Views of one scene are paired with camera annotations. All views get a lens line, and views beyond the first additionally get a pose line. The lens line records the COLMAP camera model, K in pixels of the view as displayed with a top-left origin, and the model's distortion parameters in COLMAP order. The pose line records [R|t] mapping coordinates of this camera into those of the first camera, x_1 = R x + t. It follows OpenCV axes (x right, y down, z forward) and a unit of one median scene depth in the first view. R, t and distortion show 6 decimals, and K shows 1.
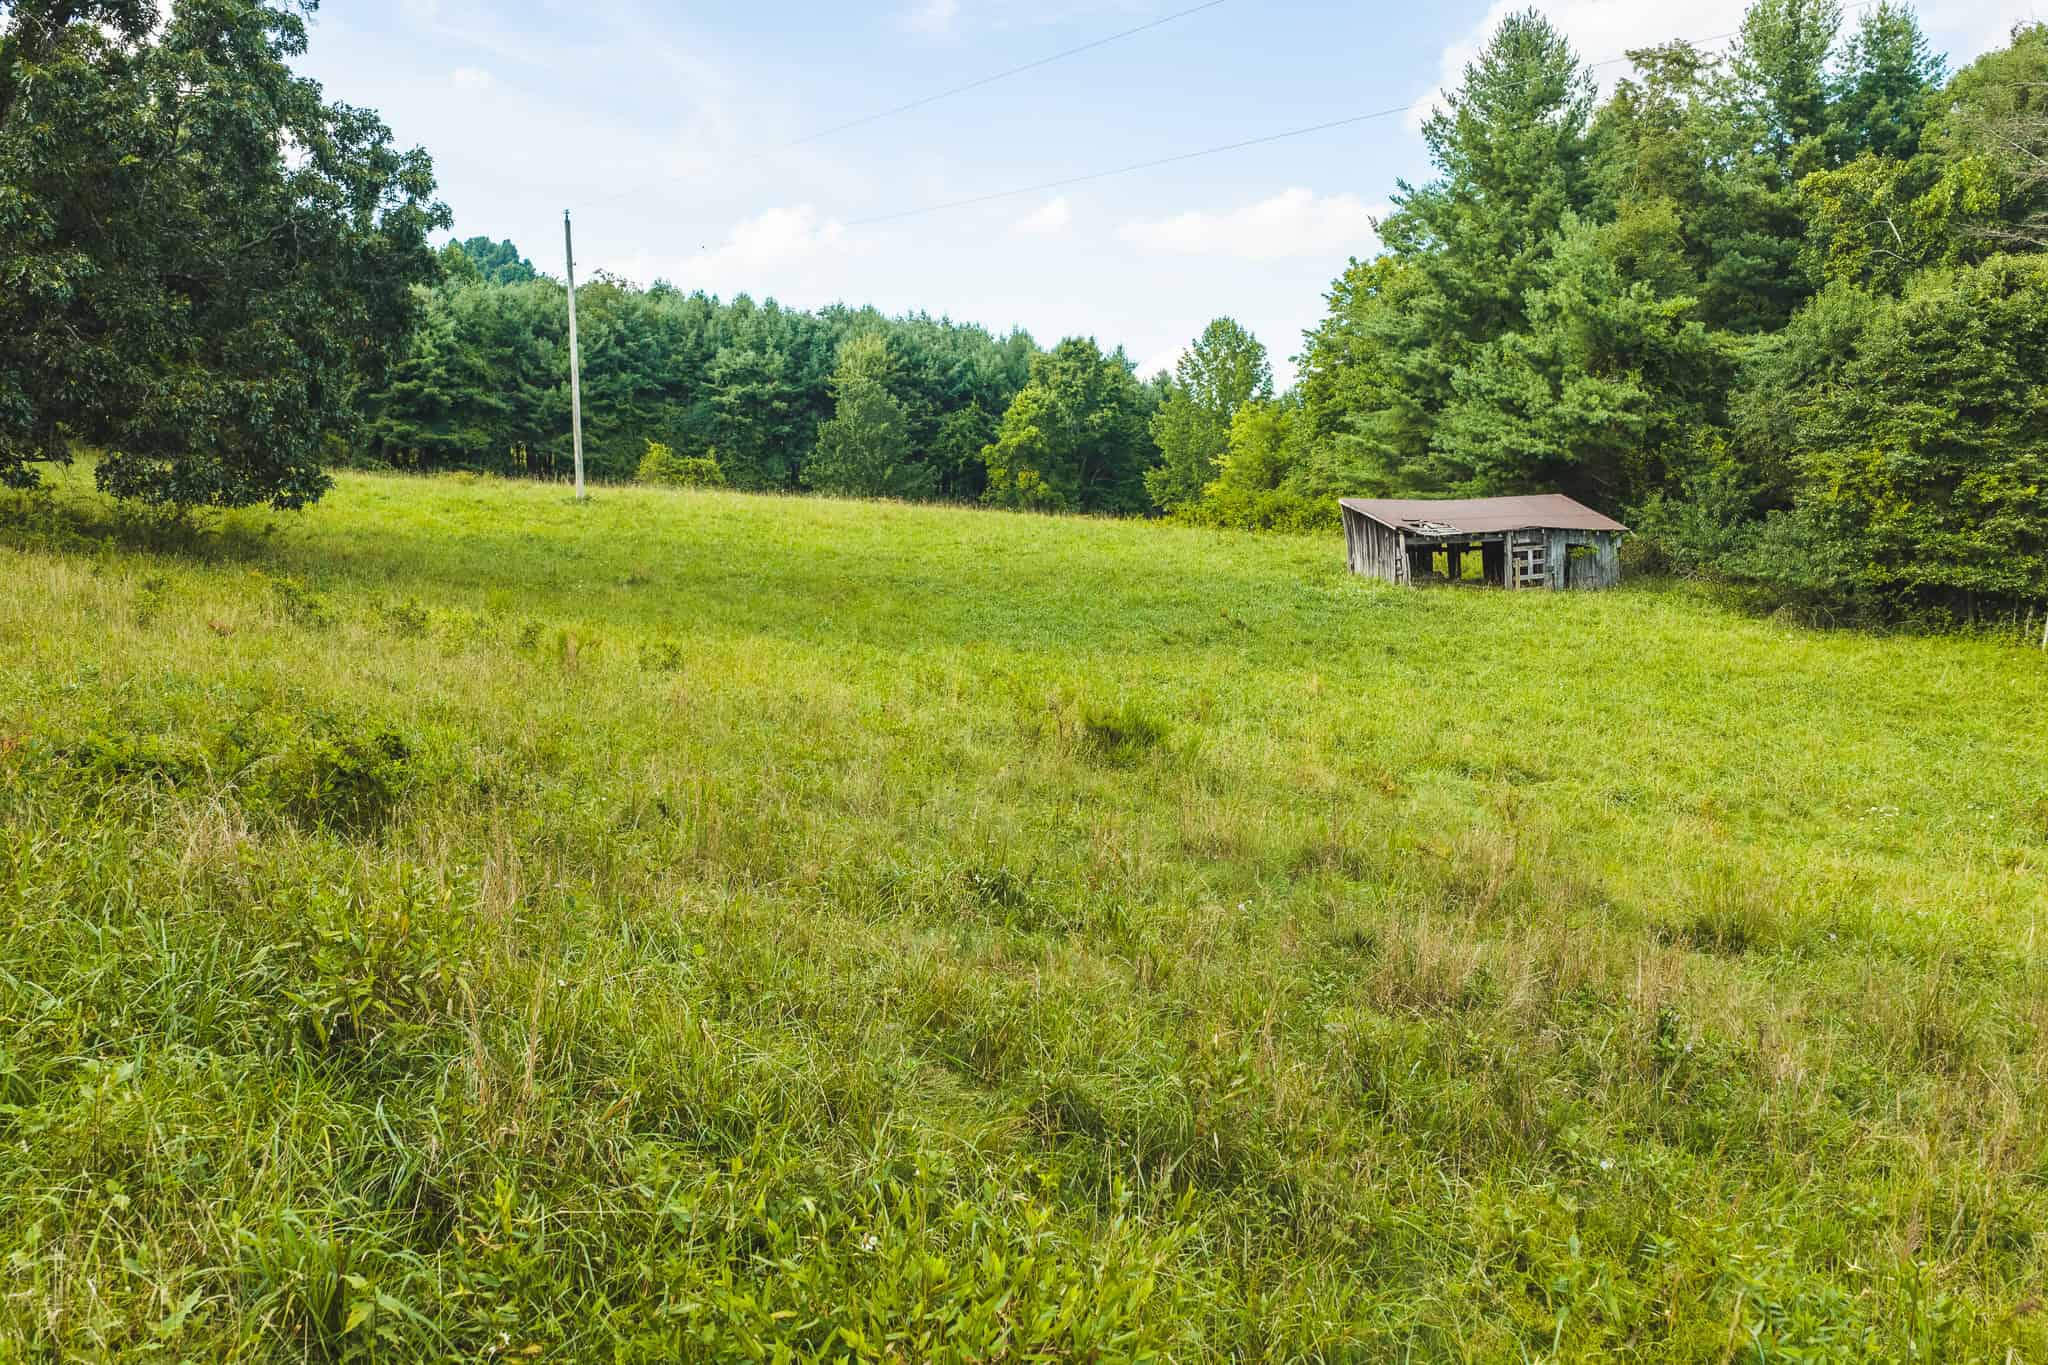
lens RADIAL K [[1705.5, 0, 1028.9], [0, 1705.5, 679.3], [0, 0, 1]] dist [0.028117, -0.025167]
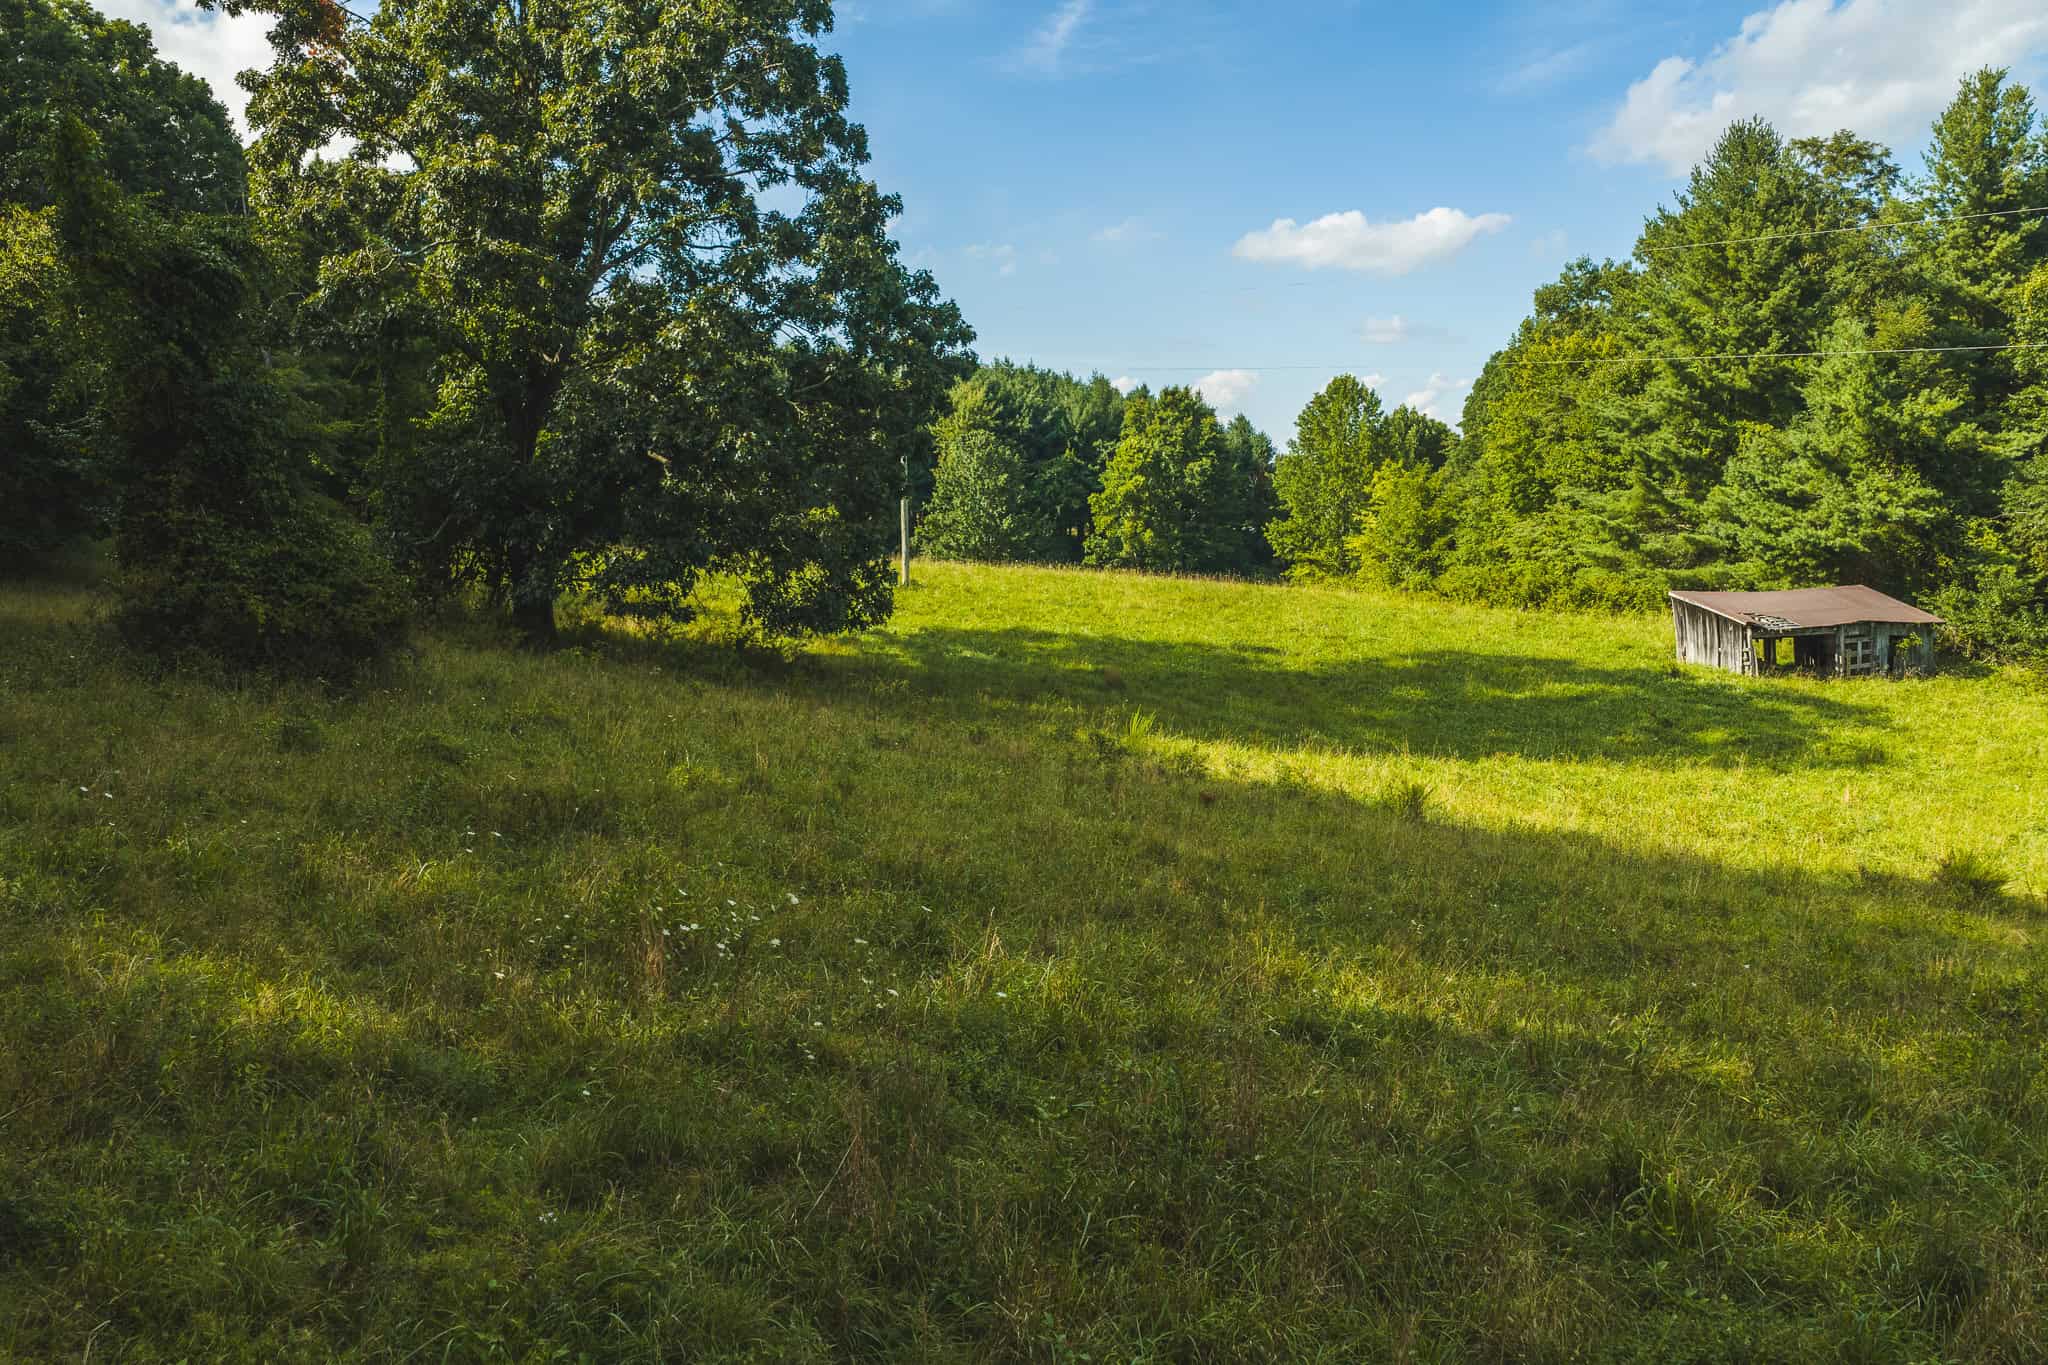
lens RADIAL K [[1705.5, 0, 1034.7], [0, 1705.5, 682.7], [0, 0, 1]] dist [0.028117, -0.025167]
pose [[0.999724, -0.004057, 0.023138, -0.227655], [0.004286, 0.999943, -0.009821, -0.036124], [-0.023097, 0.009917, 0.999684, -0.069803]]
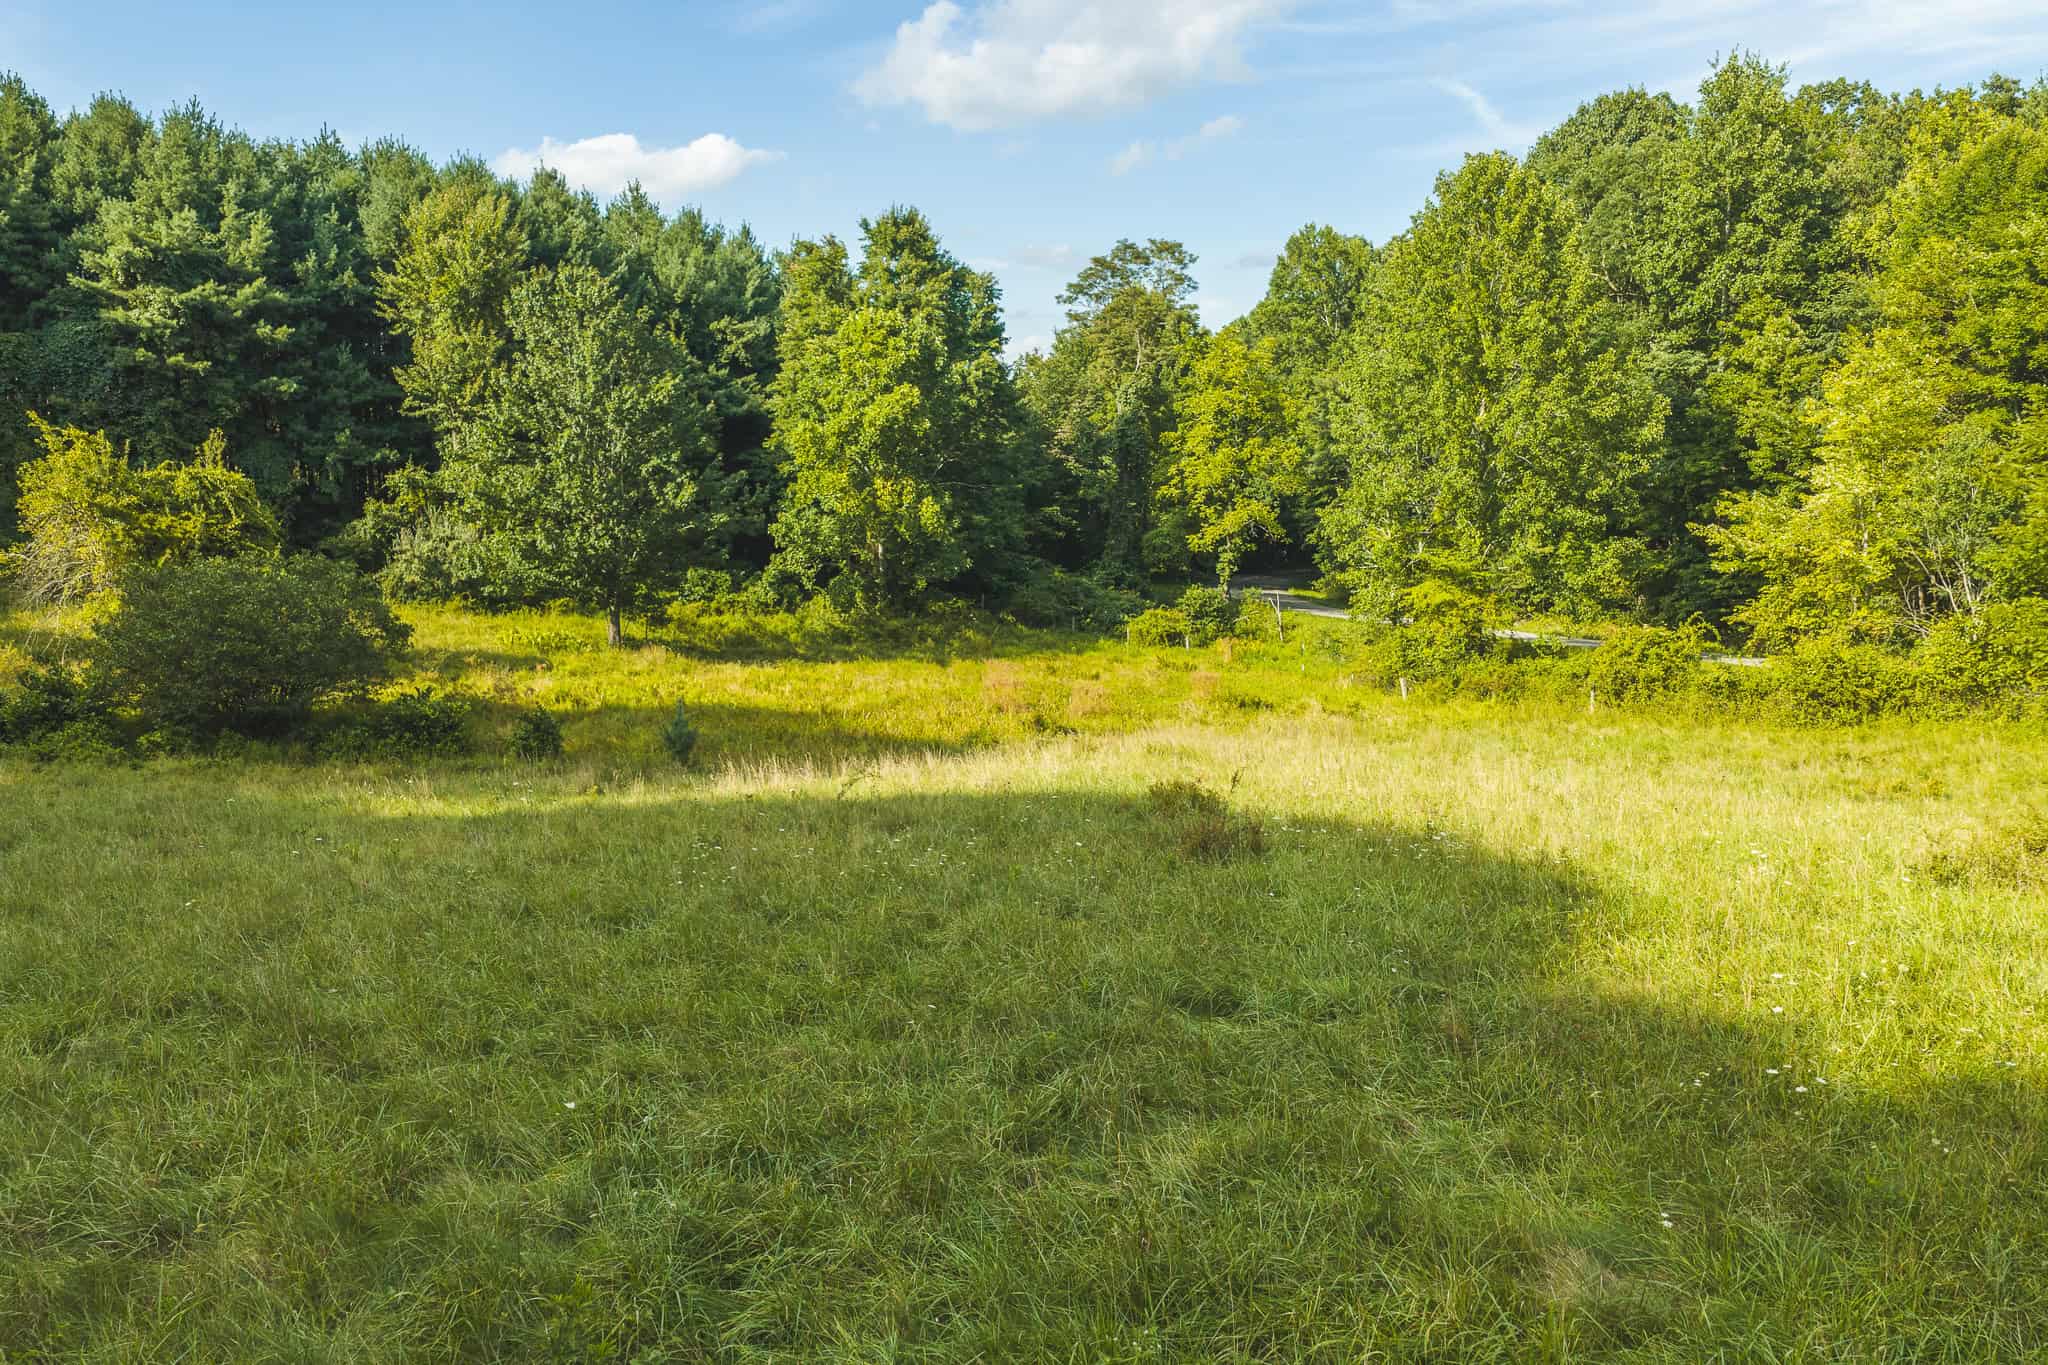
lens RADIAL K [[1705.5, 0, 1034.2], [0, 1705.5, 678.5], [0, 0, 1]] dist [0.028117, -0.025167]
pose [[0.906702, -0.065508, 0.416653, -0.460062], [0.054847, 0.997790, 0.037522, -0.216907], [-0.418190, -0.011169, 0.908291, 1.451613]]
